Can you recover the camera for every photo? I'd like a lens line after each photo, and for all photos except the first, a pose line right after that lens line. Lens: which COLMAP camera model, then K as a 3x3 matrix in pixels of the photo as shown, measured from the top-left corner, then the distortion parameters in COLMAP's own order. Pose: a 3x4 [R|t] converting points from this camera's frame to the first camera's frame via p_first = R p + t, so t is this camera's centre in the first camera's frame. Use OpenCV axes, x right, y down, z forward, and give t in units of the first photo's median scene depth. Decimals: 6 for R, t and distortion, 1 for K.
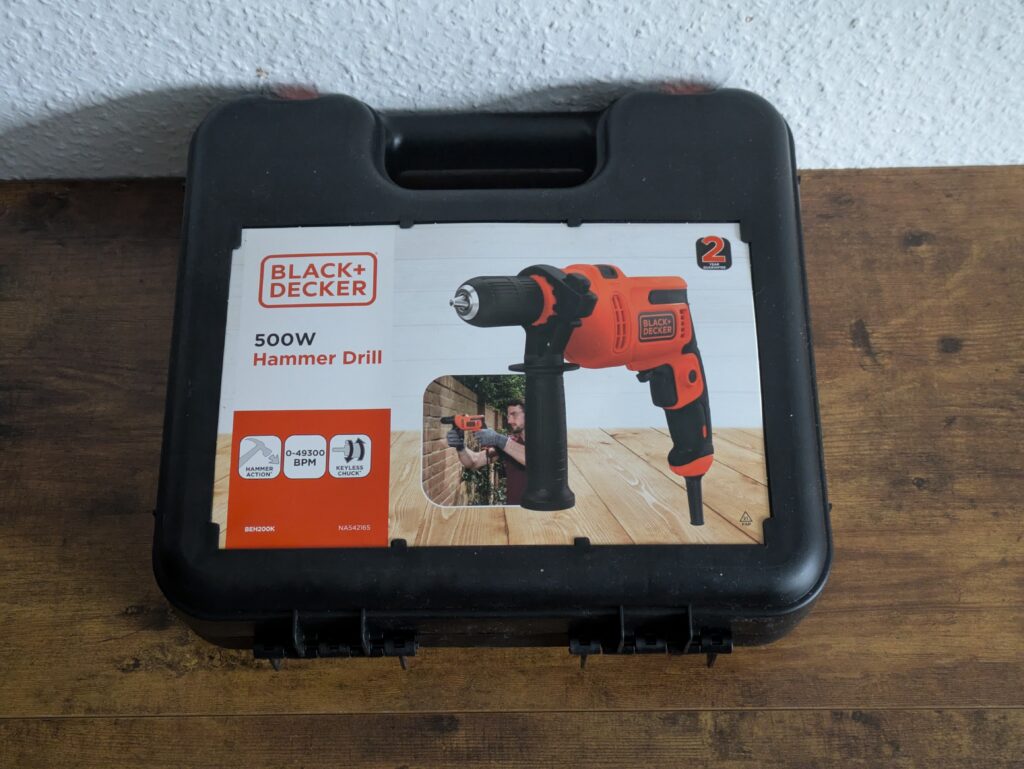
lens RADIAL K [[1493.5, 0, 479.3], [0, 1493.5, 388.7], [0, 0, 1]] dist [0.027345, 0.044223]
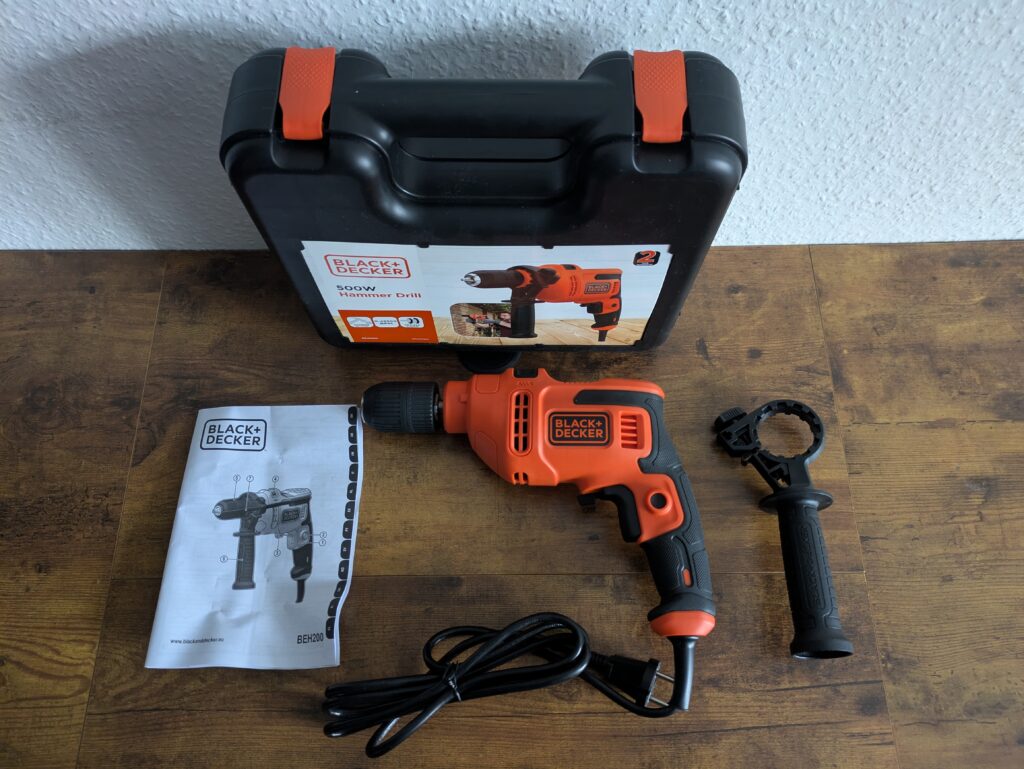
lens RADIAL K [[743.5, 0, 501.6], [0, 743.5, 383.3], [0, 0, 1]] dist [0.015514, -0.002009]
pose [[0.999948, 0.001770, 0.010090, 0.020495], [-0.002441, 0.997760, 0.066854, -0.053747], [-0.009949, -0.066875, 0.997712, 0.168669]]
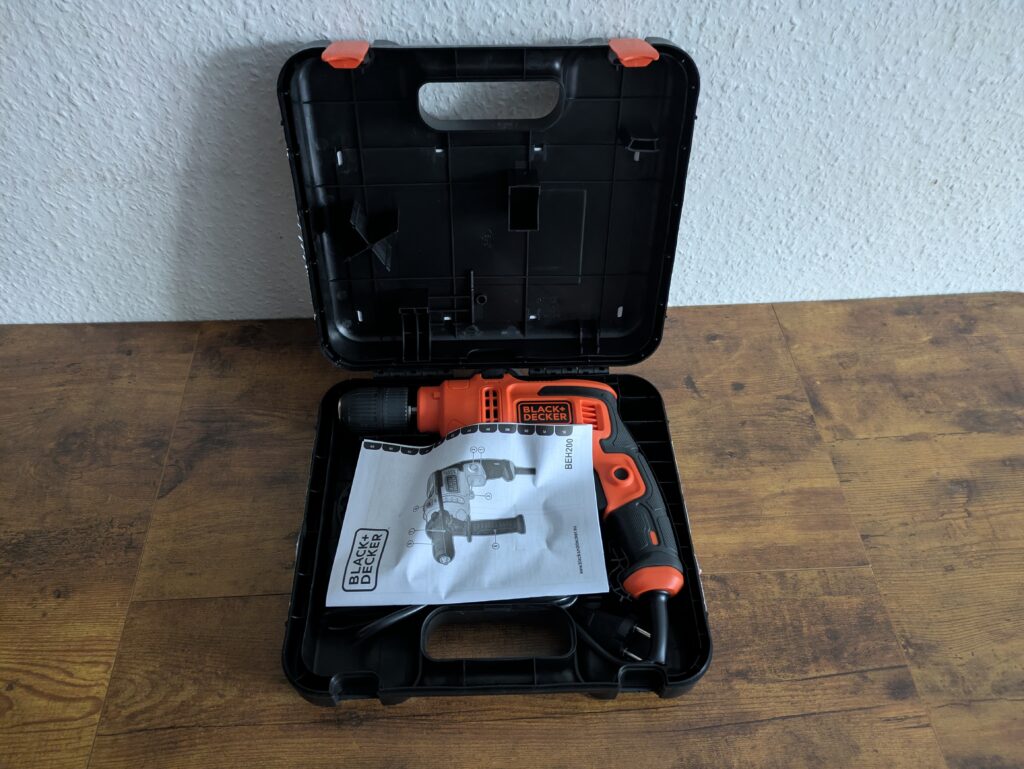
lens RADIAL K [[745.8, 0, 492.4], [0, 745.8, 387.3], [0, 0, 1]] dist [0.020764, -0.008209]
pose [[0.998546, -0.019404, 0.050298, -0.041017], [0.030043, 0.974963, -0.220329, 0.177080], [-0.044763, 0.221520, 0.974128, 0.110250]]
